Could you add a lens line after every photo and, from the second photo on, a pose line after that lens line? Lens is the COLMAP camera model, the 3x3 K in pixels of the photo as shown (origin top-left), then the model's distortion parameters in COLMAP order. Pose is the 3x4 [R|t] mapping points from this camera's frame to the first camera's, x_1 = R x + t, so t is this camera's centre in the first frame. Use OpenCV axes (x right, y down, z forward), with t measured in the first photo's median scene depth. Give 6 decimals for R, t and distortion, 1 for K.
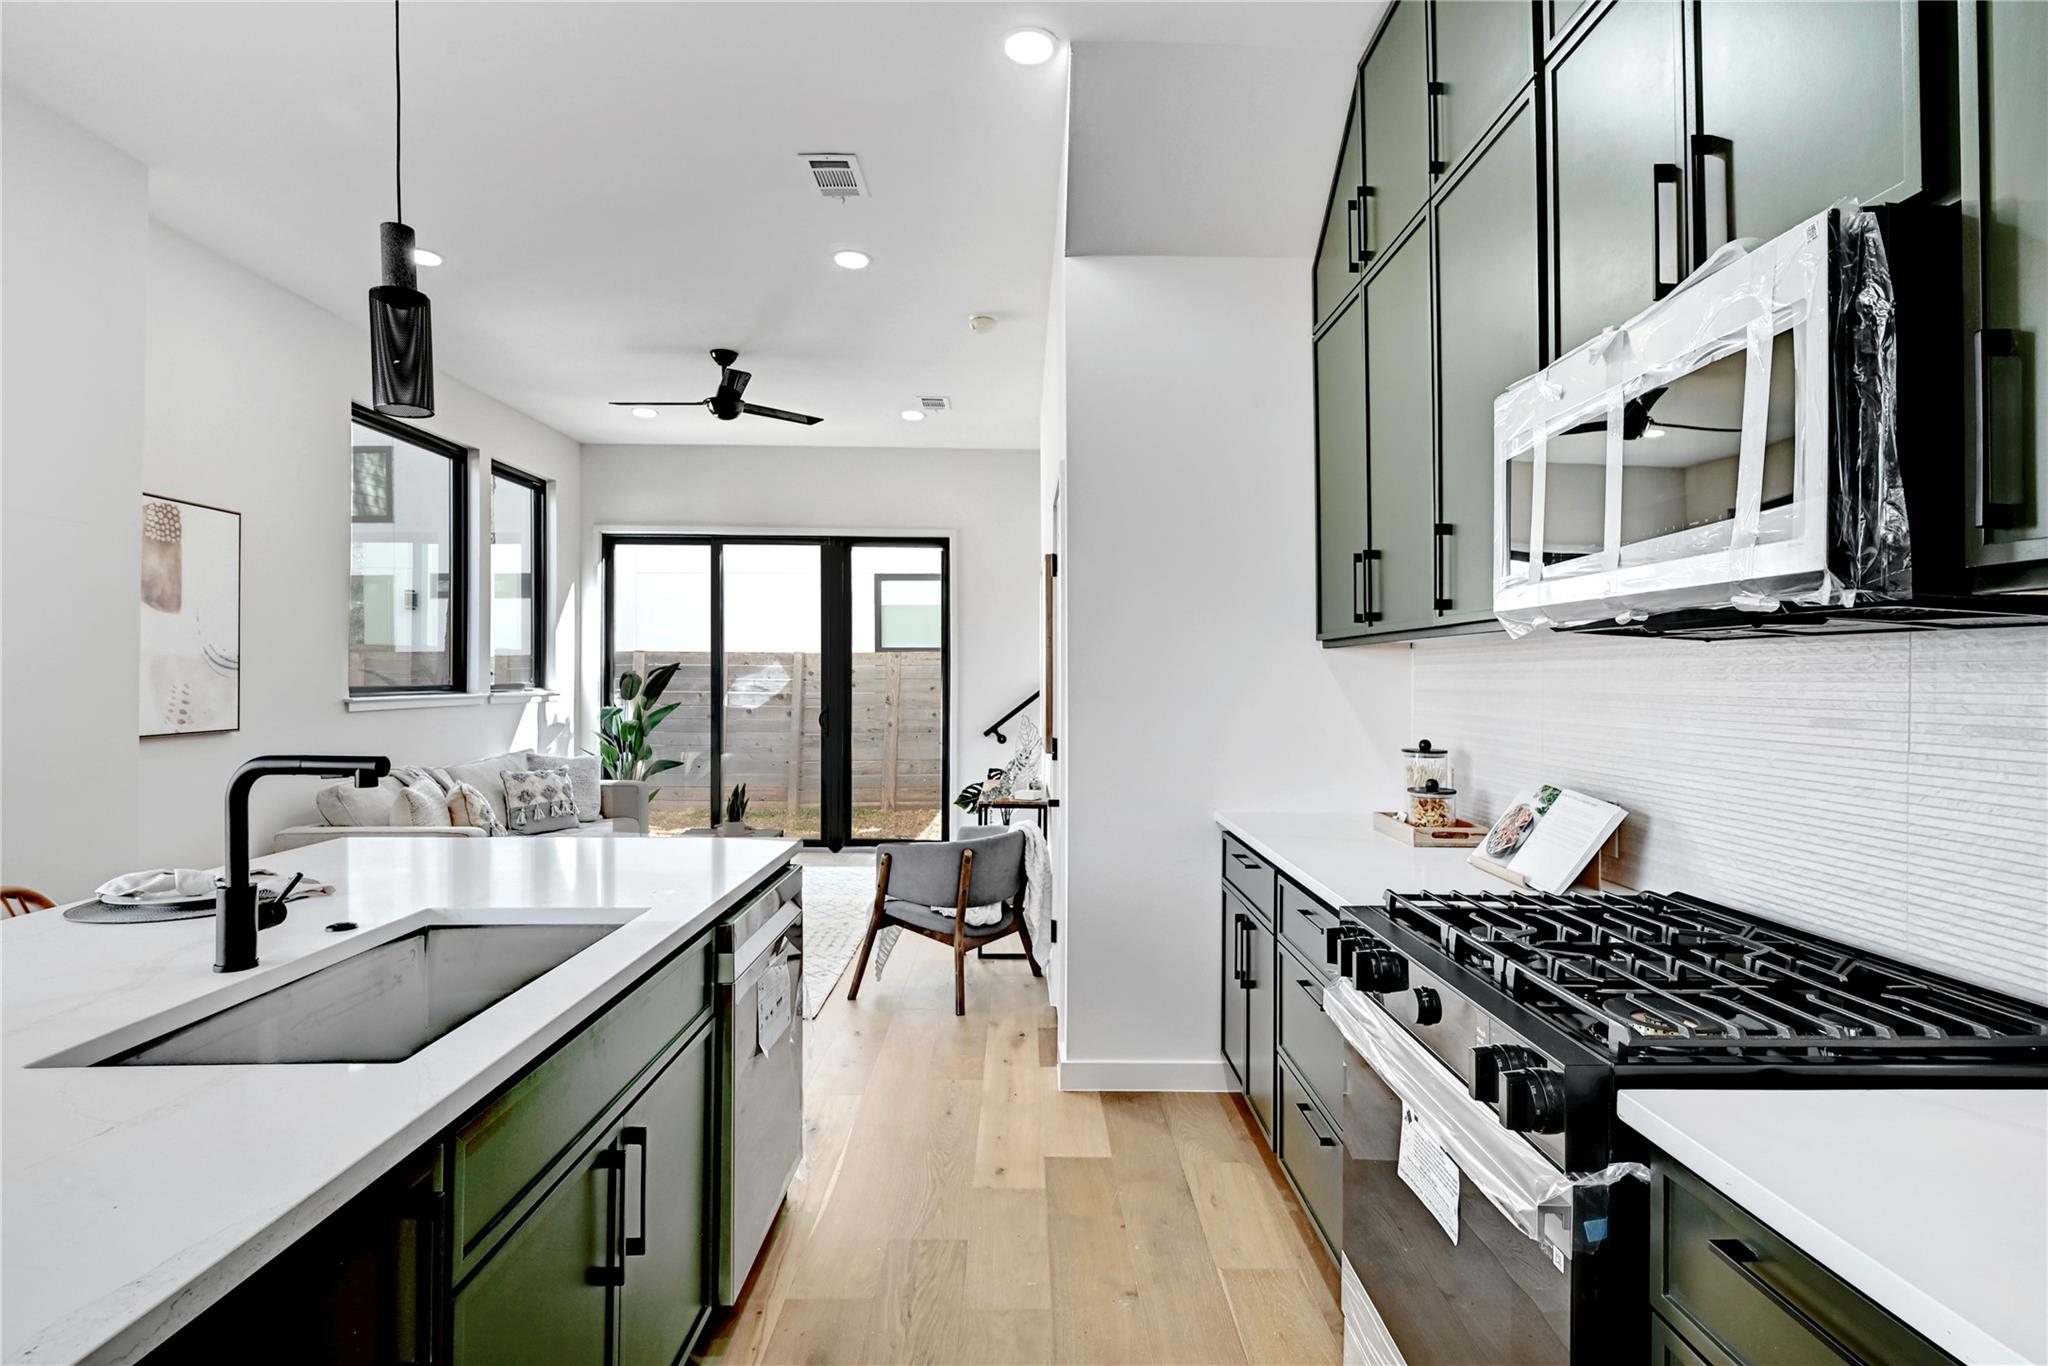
lens RADIAL K [[998.4, 0, 993.9], [0, 998.4, 688.3], [0, 0, 1]] dist [0.019800, -0.001535]
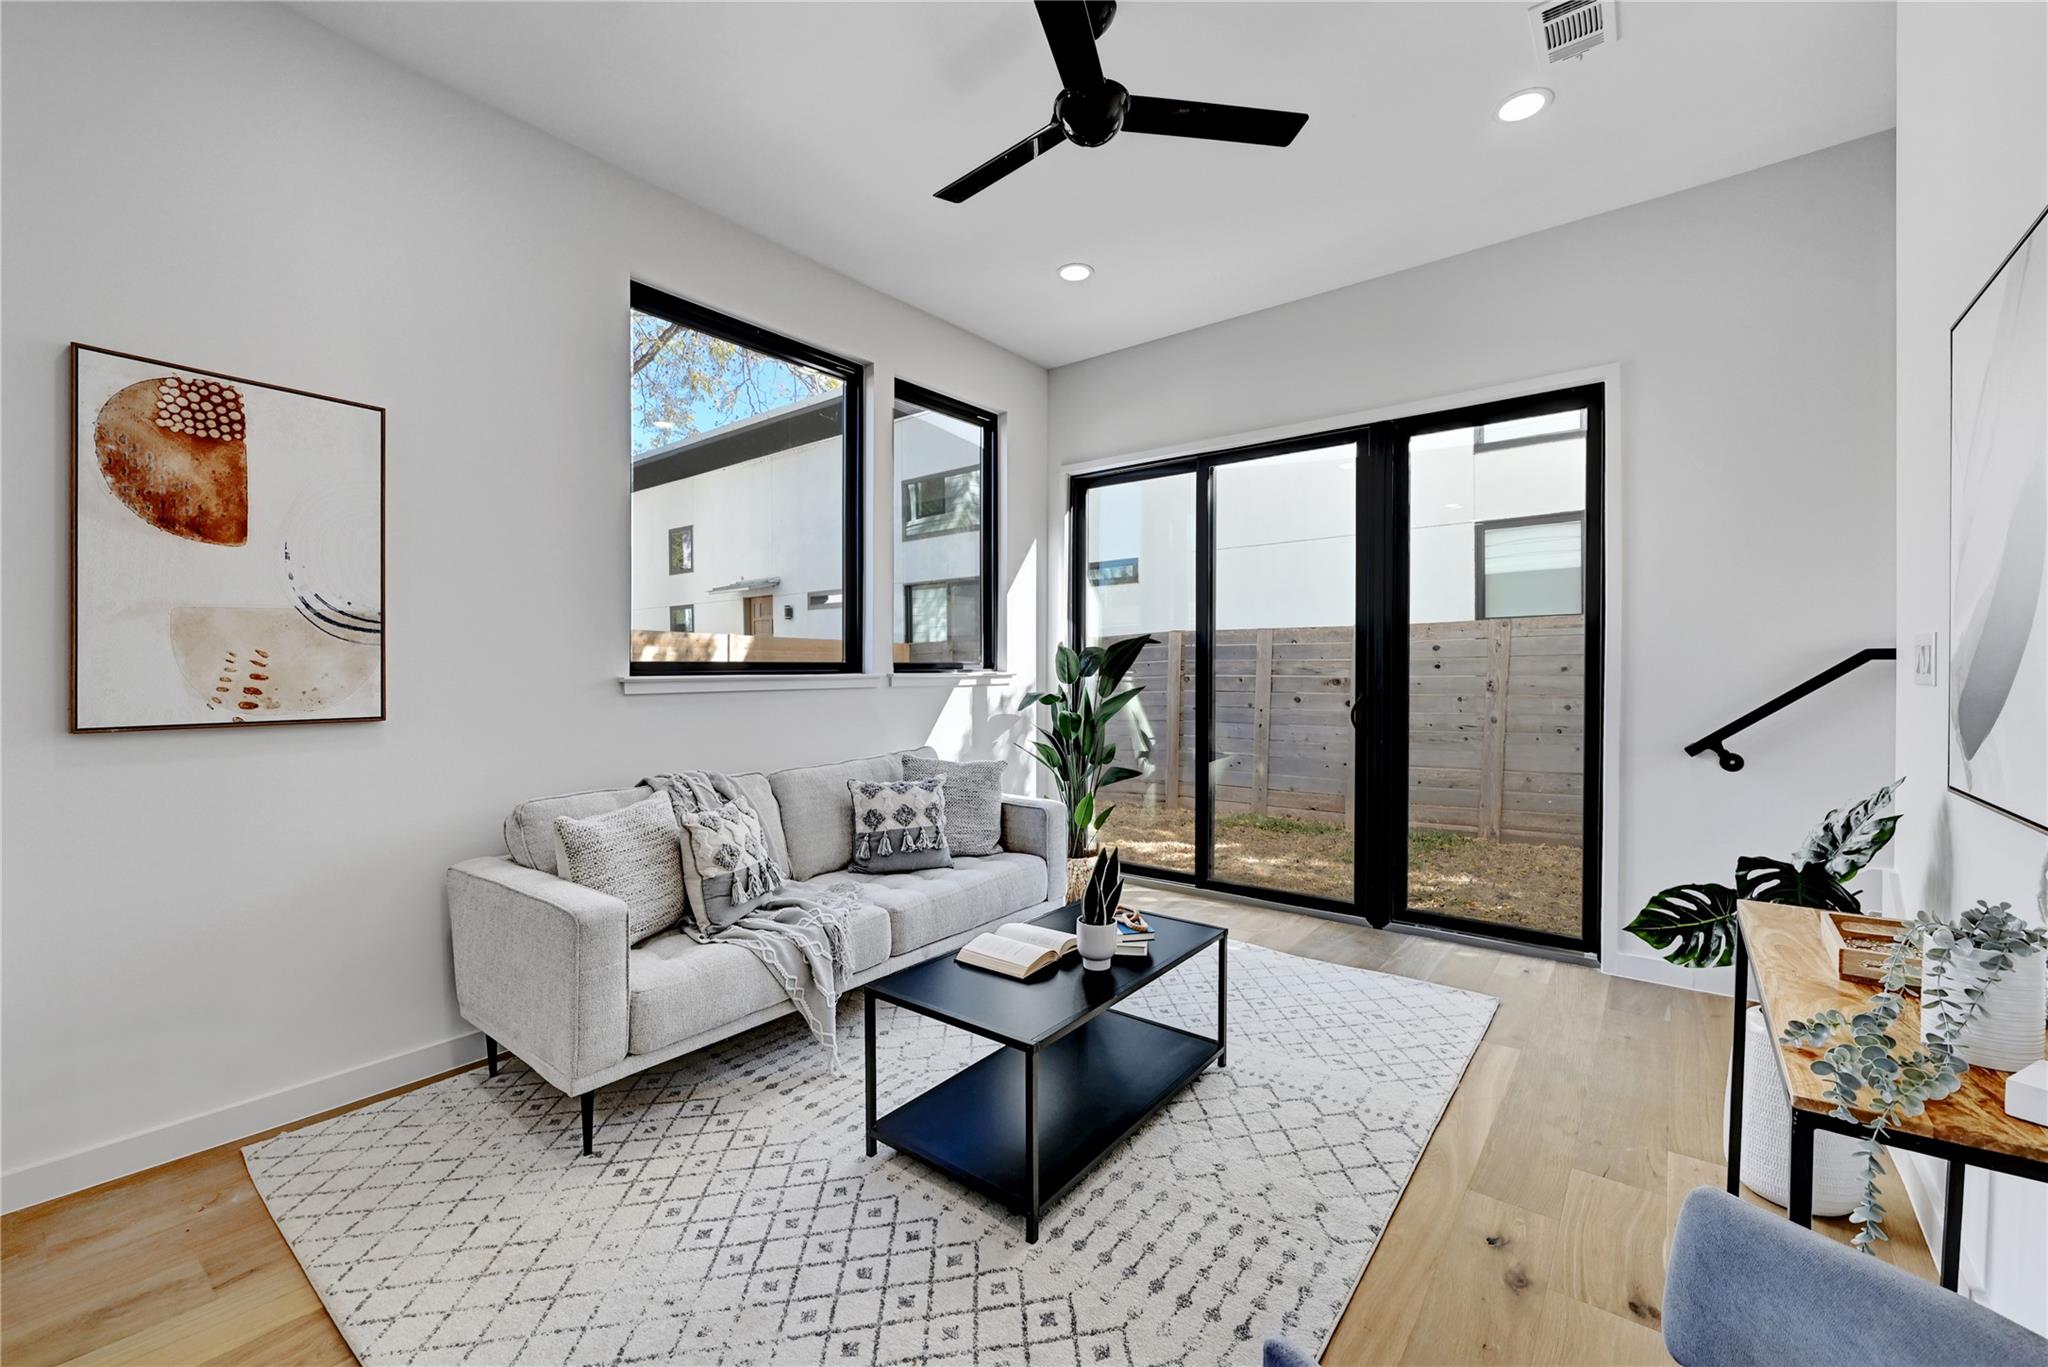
lens RADIAL K [[809.4, 0, 1036.5], [0, 809.4, 674.6], [0, 0, 1]] dist [-0.001215, 0.000628]
pose [[0.803909, -0.003972, -0.594739, -0.034038], [0.001489, 0.999988, -0.004667, 0.008820], [0.594751, 0.002866, 0.803905, 0.519438]]
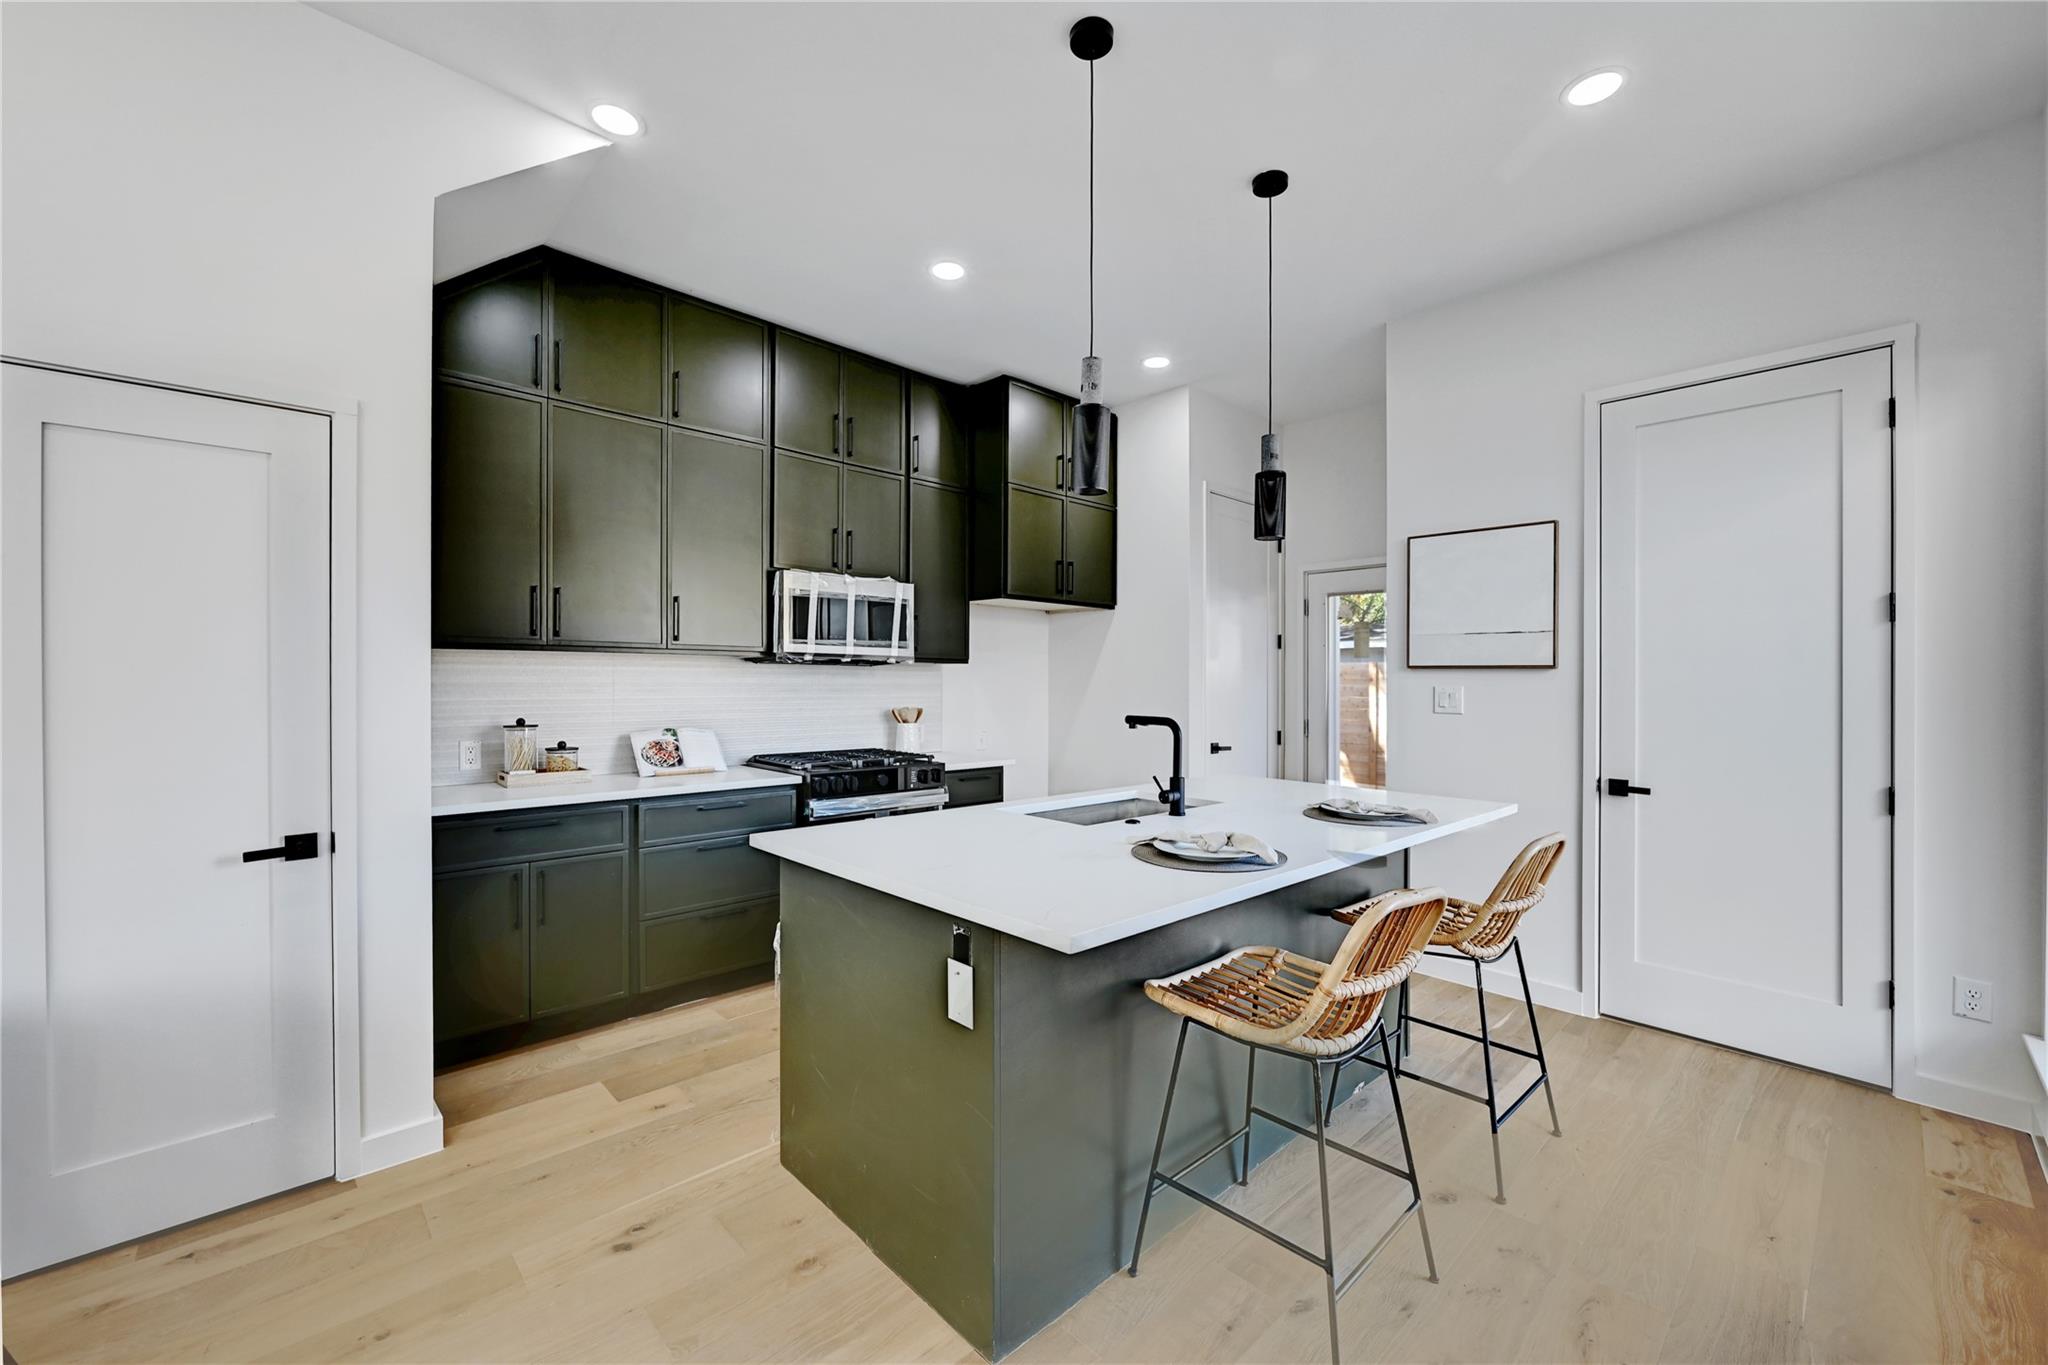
lens RADIAL K [[809.4, 0, 1040.5], [0, 809.4, 670.8], [0, 0, 1]] dist [-0.001215, 0.000628]
pose [[-0.701923, -0.002537, 0.712249, -0.386638], [-0.000464, 0.999995, 0.003105, -0.008907], [-0.712253, 0.001849, -0.701920, 0.541364]]
